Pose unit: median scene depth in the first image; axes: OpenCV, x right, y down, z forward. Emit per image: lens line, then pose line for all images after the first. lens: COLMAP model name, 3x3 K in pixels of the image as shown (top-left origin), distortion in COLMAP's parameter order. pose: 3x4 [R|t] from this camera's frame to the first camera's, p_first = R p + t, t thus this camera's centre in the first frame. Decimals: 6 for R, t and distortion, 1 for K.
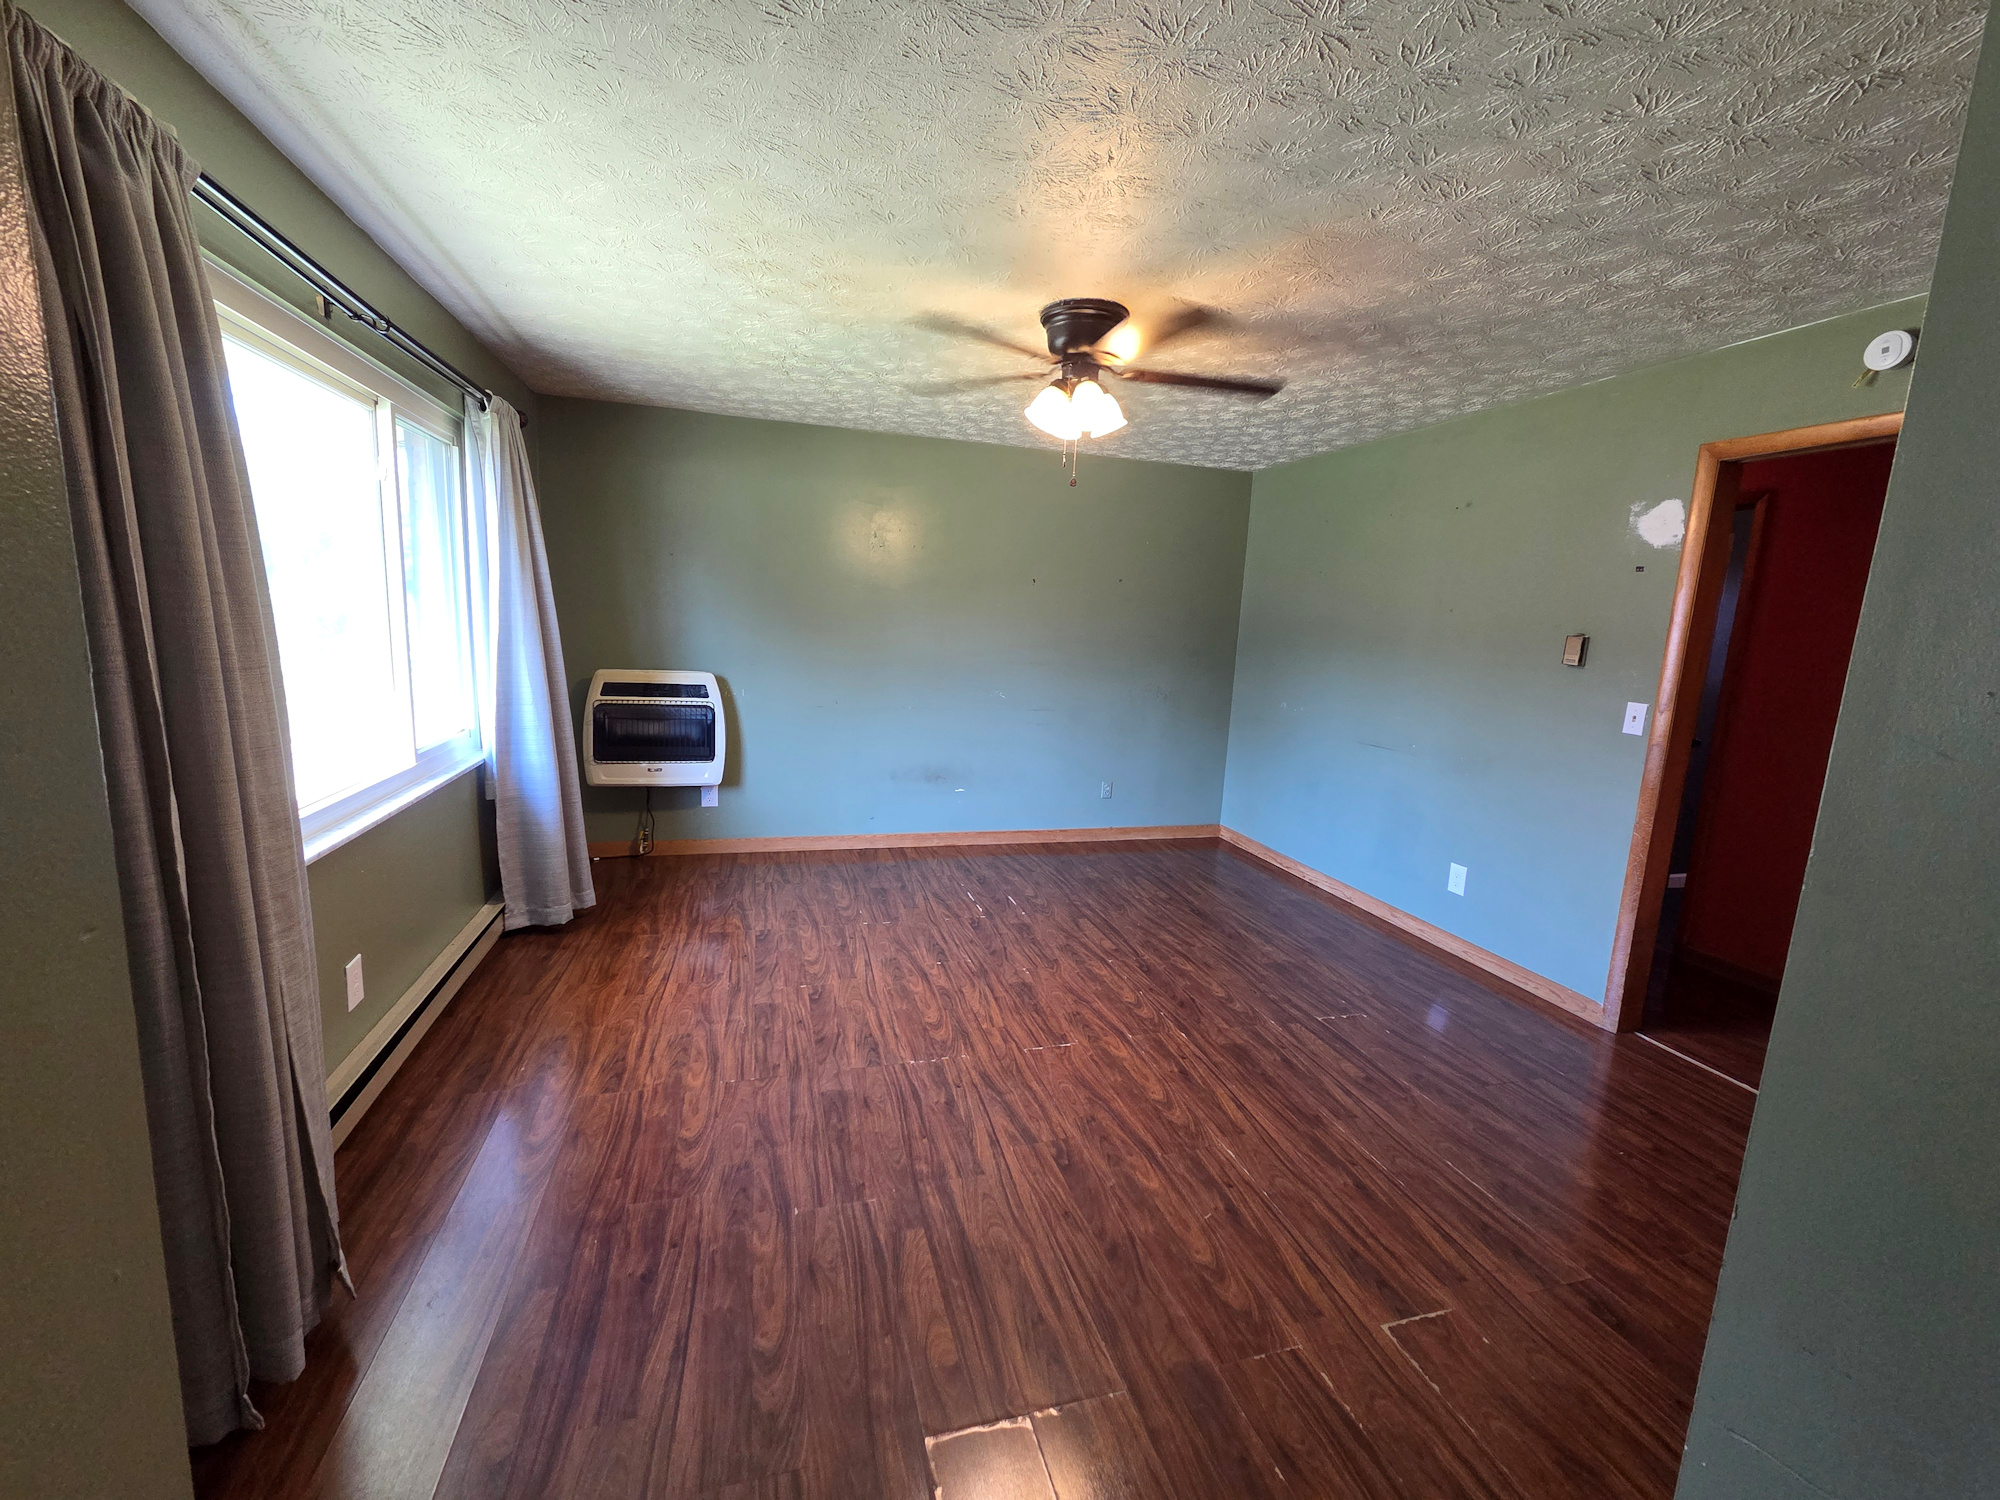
lens RADIAL K [[811.4, 0, 996.6], [0, 811.4, 748.2], [0, 0, 1]] dist [0.000803, -0.000633]
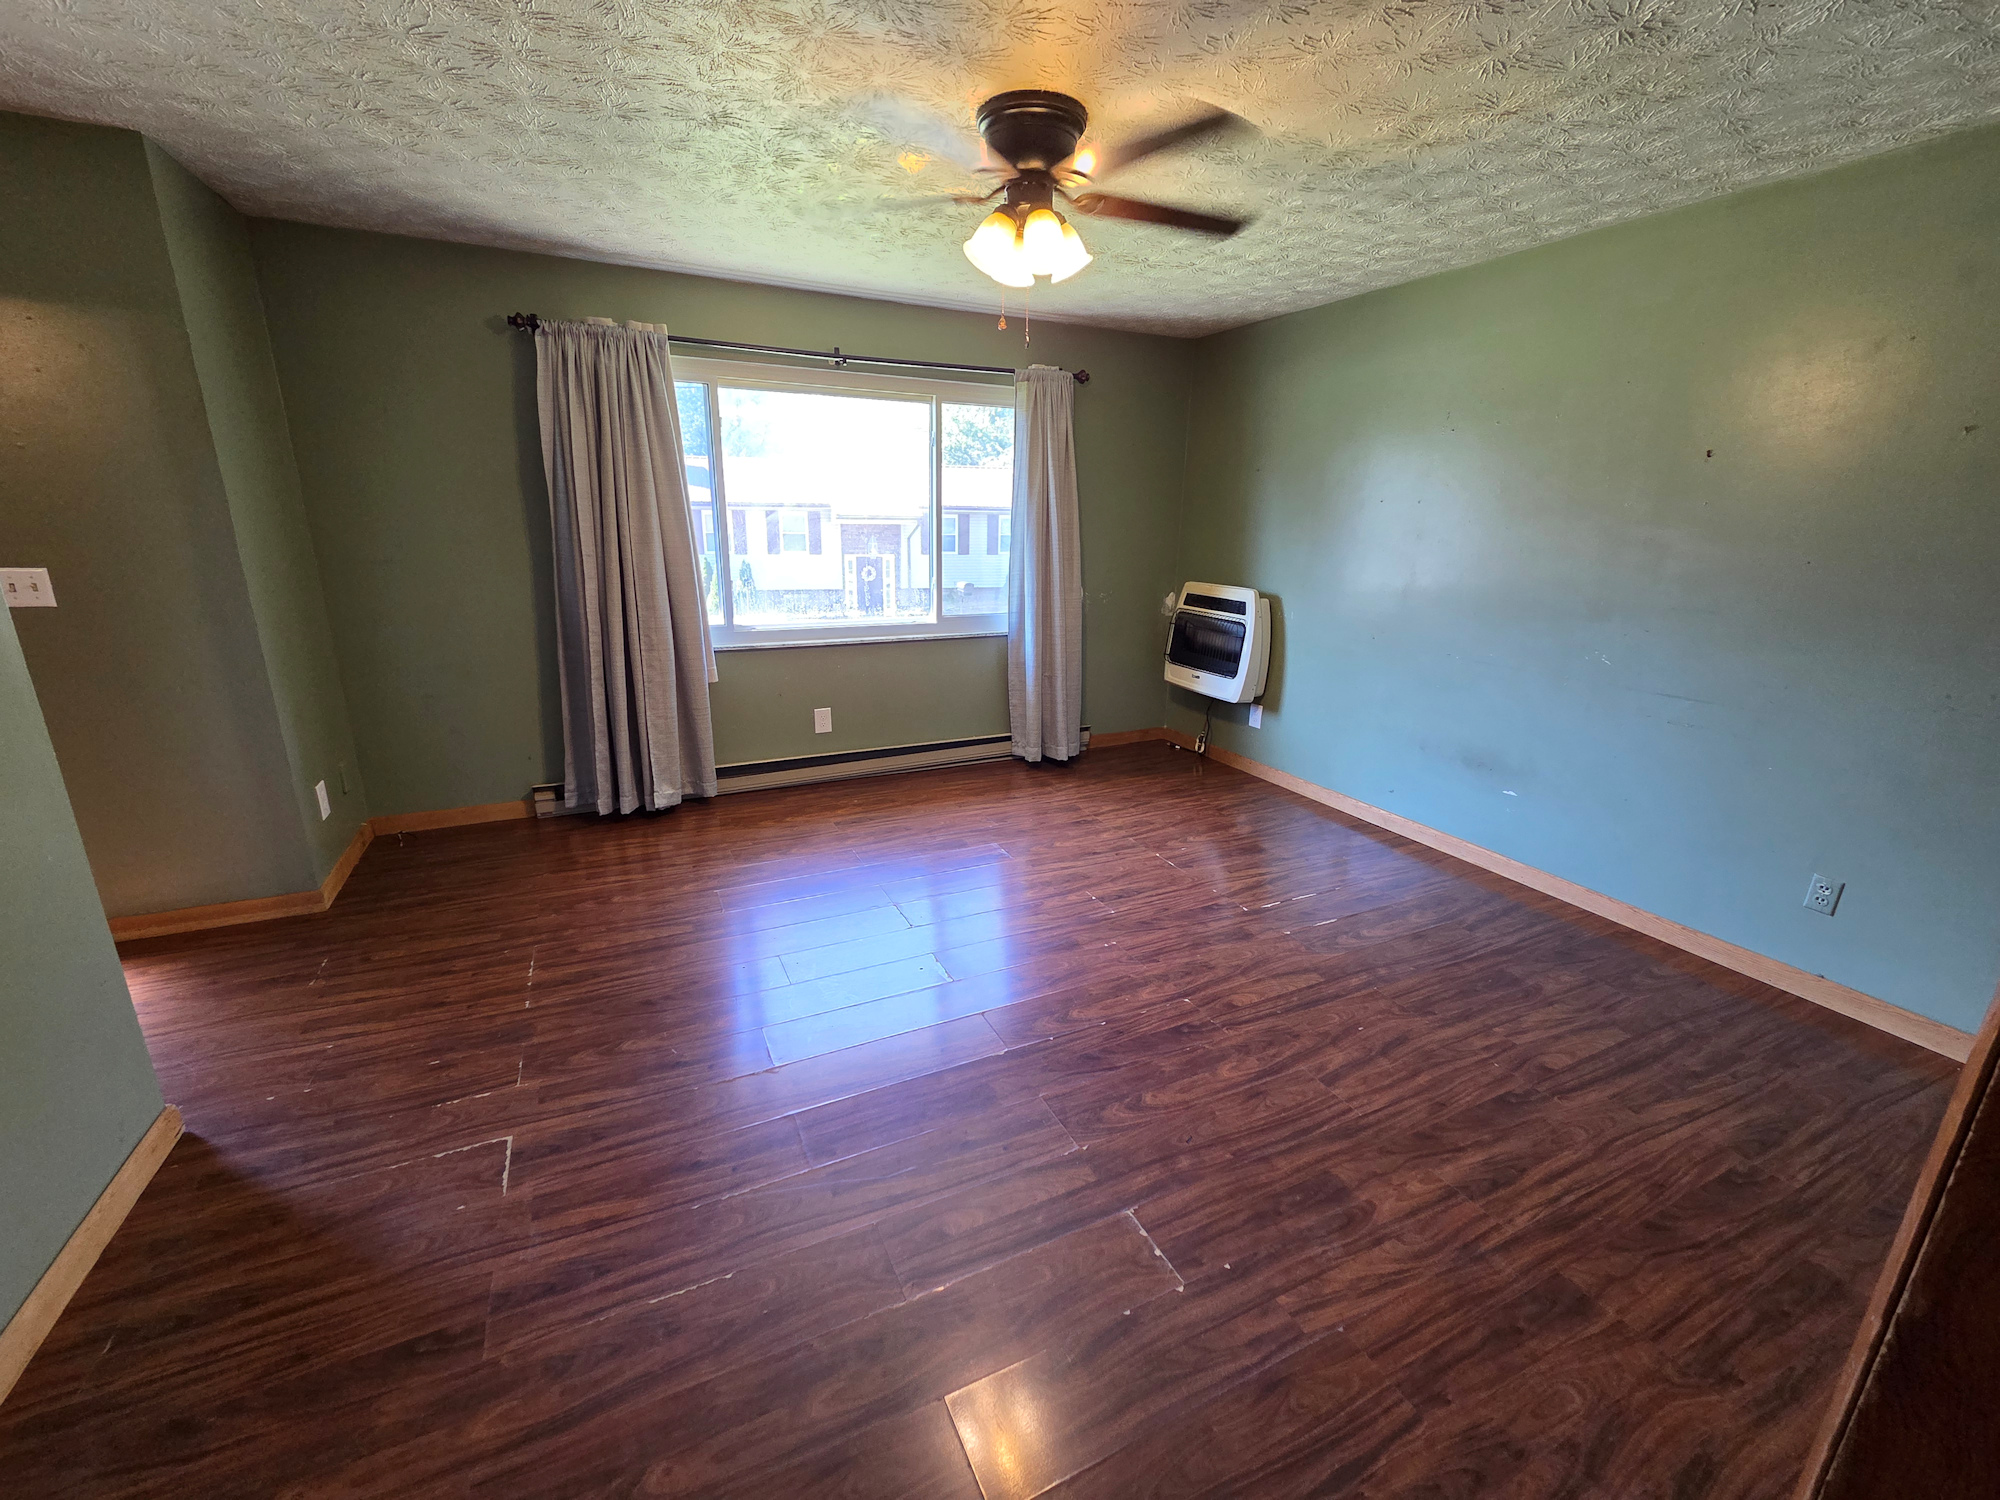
lens RADIAL K [[820.2, 0, 996.9], [0, 820.2, 738.0], [0, 0, 1]] dist [0.002675, 0.000261]
pose [[0.165898, 0.218350, -0.961666, 0.755364], [-0.162993, 0.967838, 0.191634, -0.075054], [0.972580, 0.124953, 0.196152, 0.657696]]
